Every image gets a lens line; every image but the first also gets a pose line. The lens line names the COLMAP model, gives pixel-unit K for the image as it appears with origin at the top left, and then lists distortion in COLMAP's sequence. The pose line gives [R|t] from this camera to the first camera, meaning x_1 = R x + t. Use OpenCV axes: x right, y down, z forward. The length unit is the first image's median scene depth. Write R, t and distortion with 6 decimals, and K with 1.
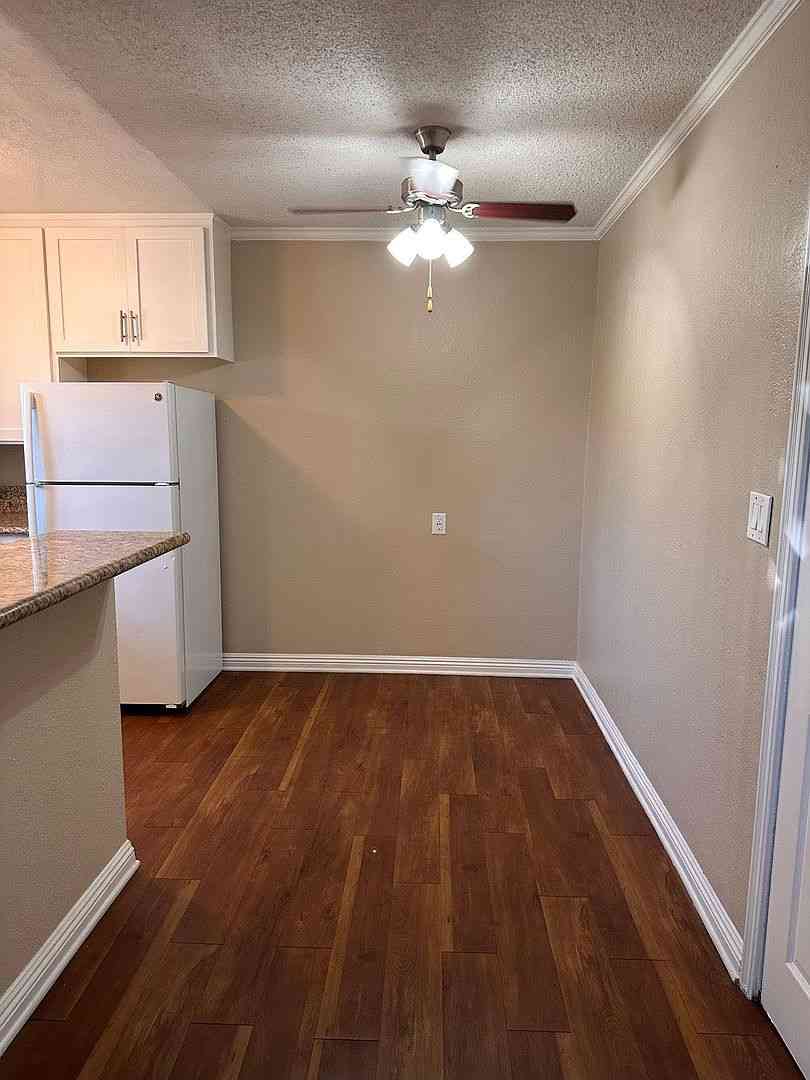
lens RADIAL K [[756.5, 0, 404.7], [0, 756.5, 555.7], [0, 0, 1]] dist [0.007080, -0.009659]
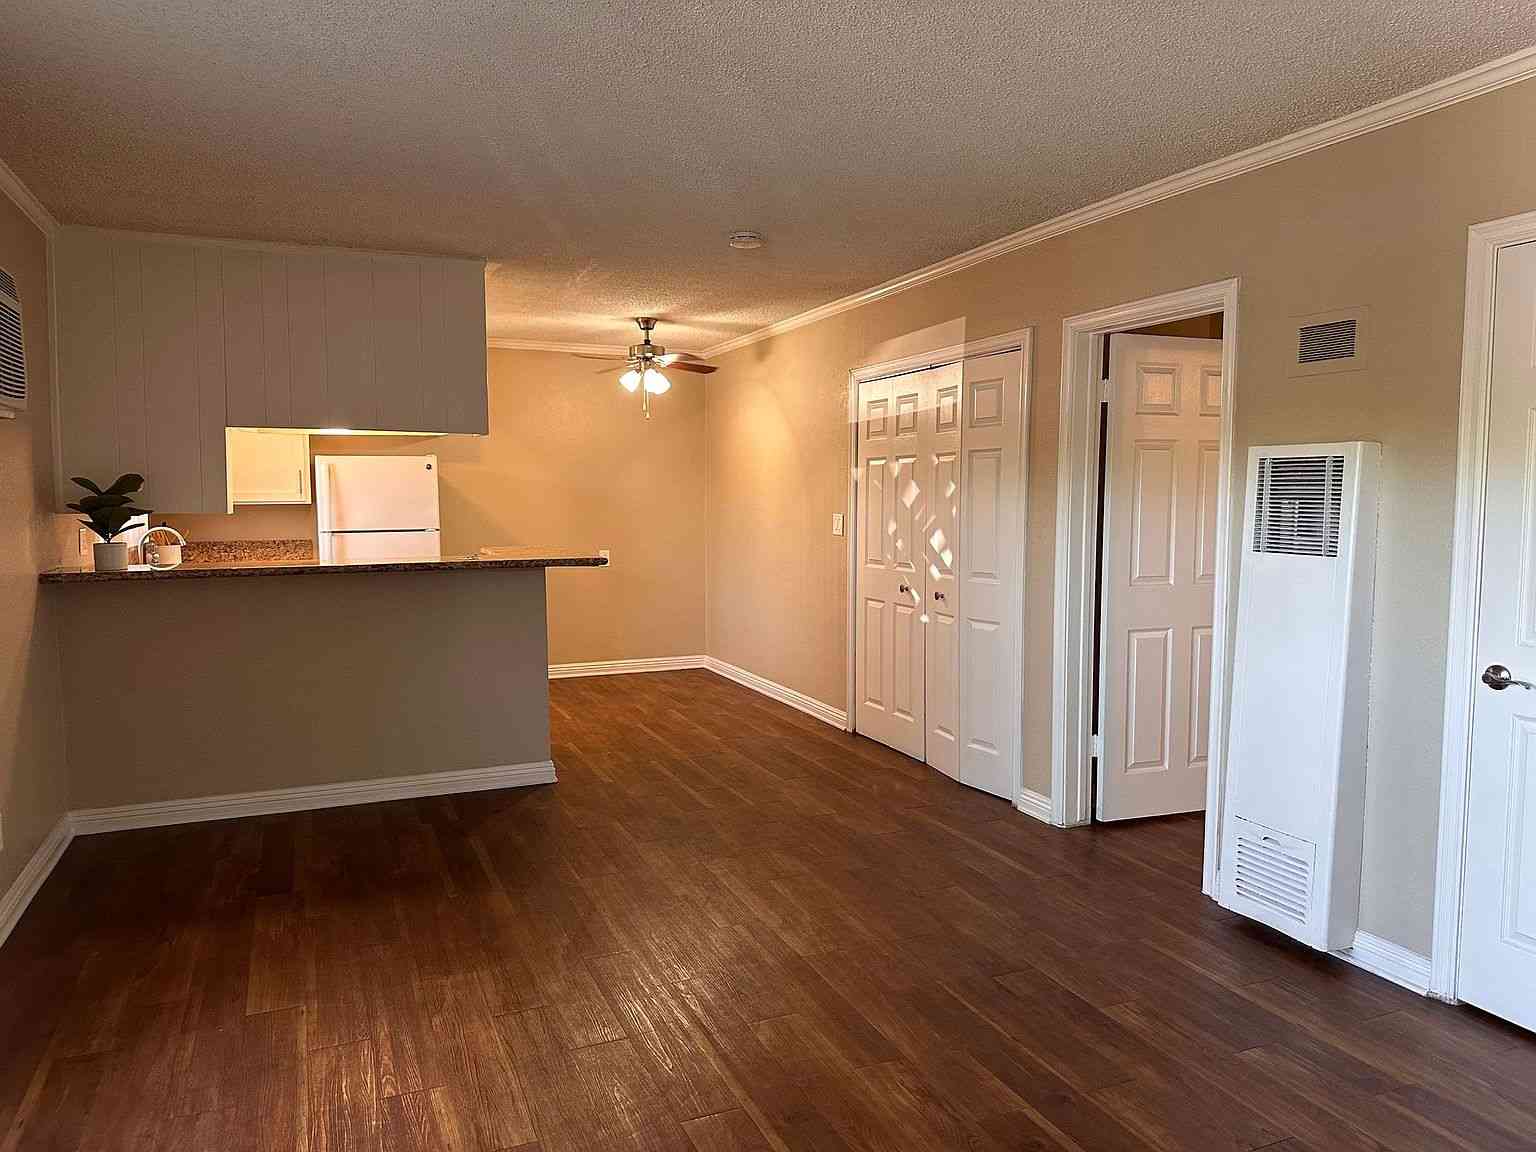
lens RADIAL K [[1075.9, 0, 768.0], [0, 1075.9, 576.0], [0, 0, 1]] dist [0.007080, -0.009659]
pose [[0.904977, -0.048702, 0.422665, -0.591770], [0.079164, 0.995354, -0.054808, 0.141025], [-0.418032, 0.083060, 0.904627, -0.989177]]
